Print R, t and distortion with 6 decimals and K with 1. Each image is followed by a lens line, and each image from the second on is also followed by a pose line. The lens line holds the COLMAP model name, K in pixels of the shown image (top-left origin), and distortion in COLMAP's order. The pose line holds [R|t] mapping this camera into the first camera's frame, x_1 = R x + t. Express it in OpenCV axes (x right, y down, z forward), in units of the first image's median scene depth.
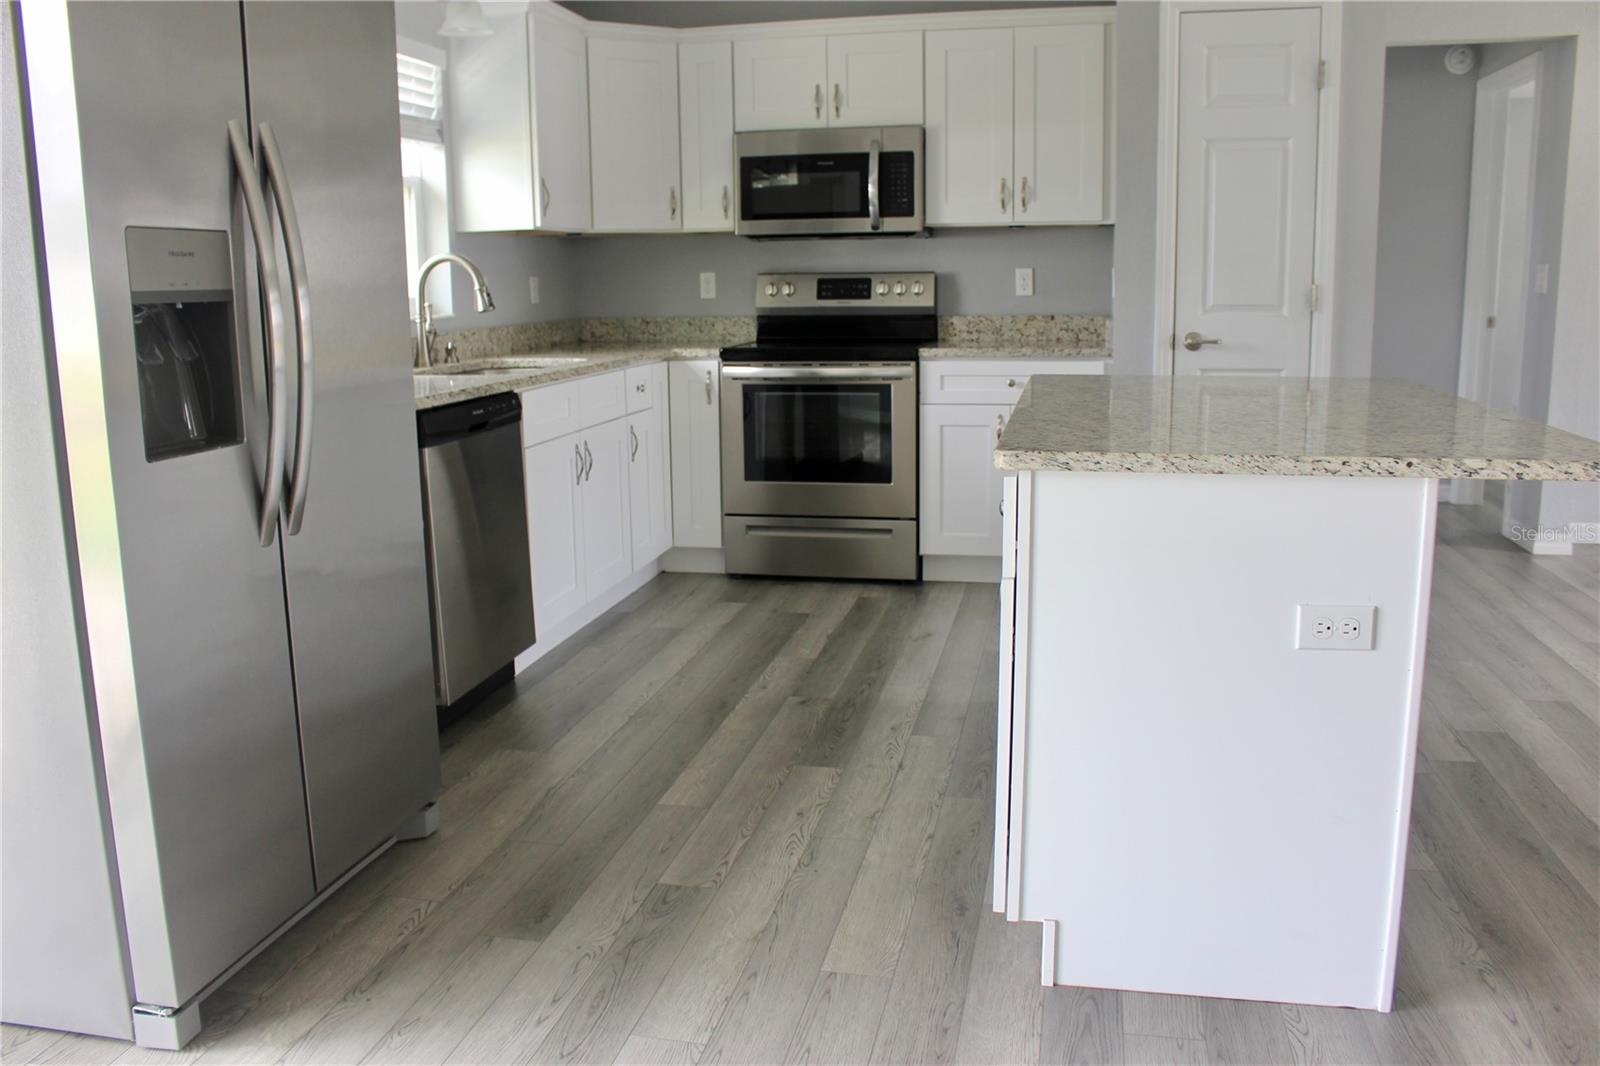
lens RADIAL K [[1325.2, 0, 772.5], [0, 1325.2, 525.2], [0, 0, 1]] dist [-0.153322, 0.123468]
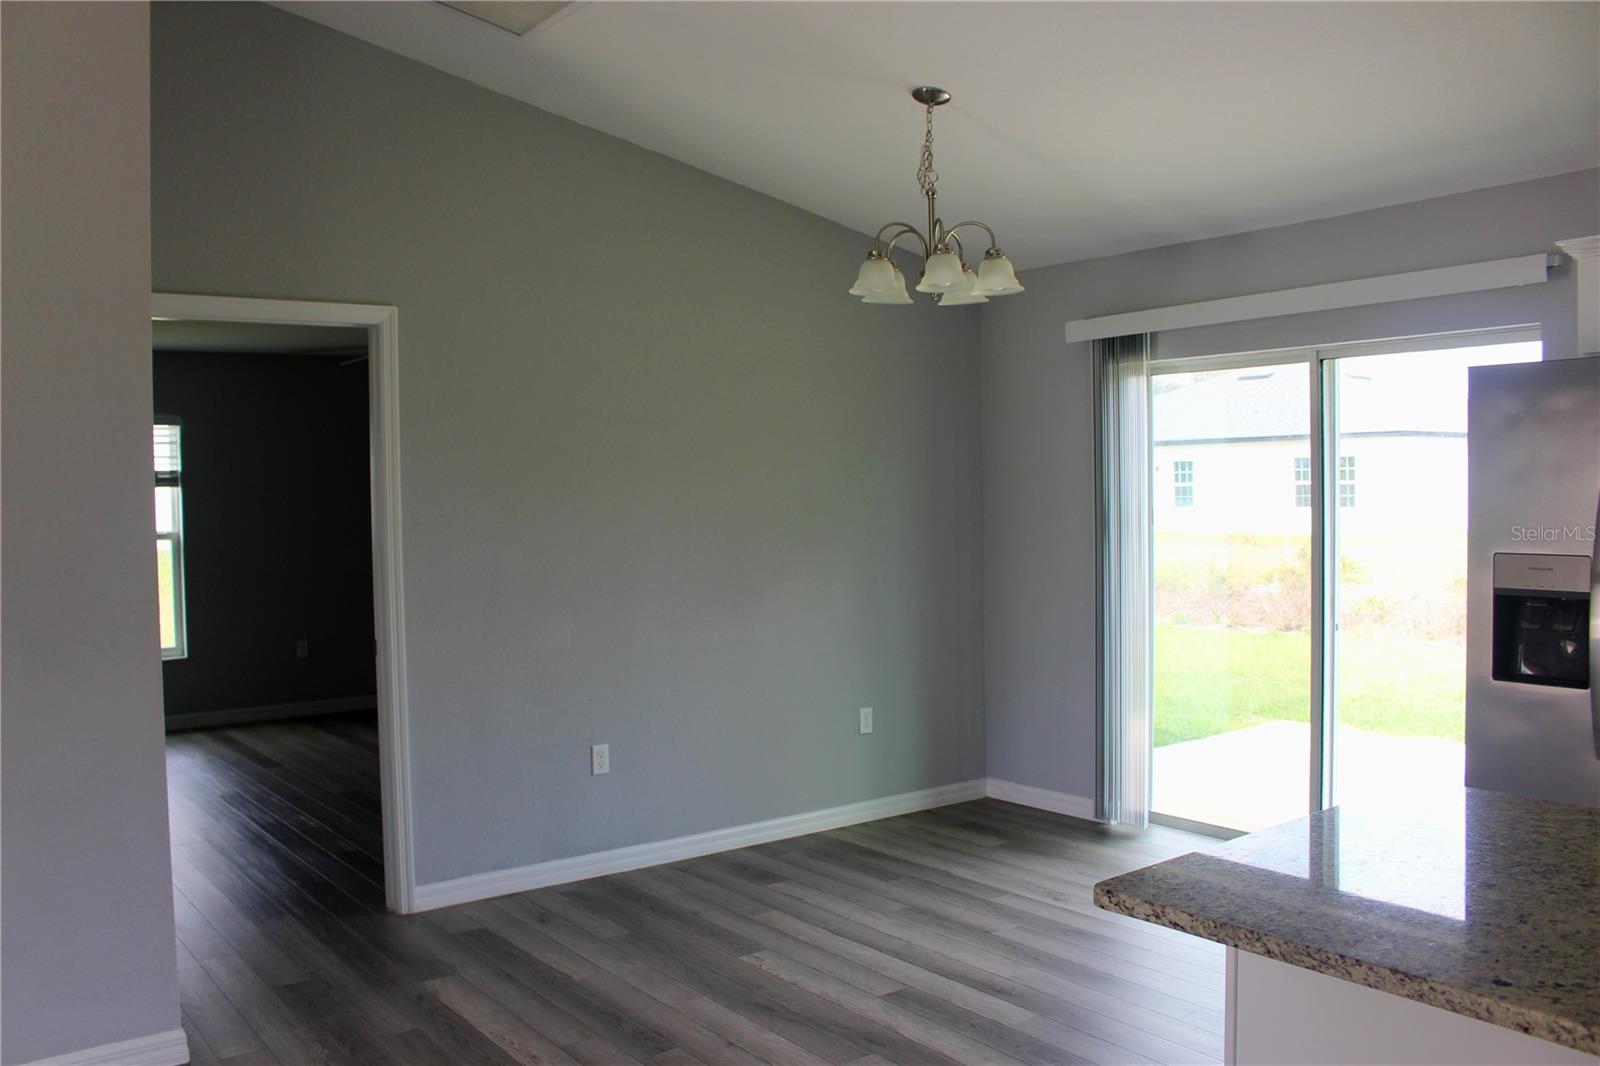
lens RADIAL K [[1325.2, 0, 773.2], [0, 1325.2, 527.5], [0, 0, 1]] dist [-0.153322, 0.123468]
pose [[-0.652384, 0.049708, -0.756257, 0.637754], [-0.111221, 0.980764, 0.160409, -0.181196], [0.749684, 0.188760, -0.634306, 0.552863]]
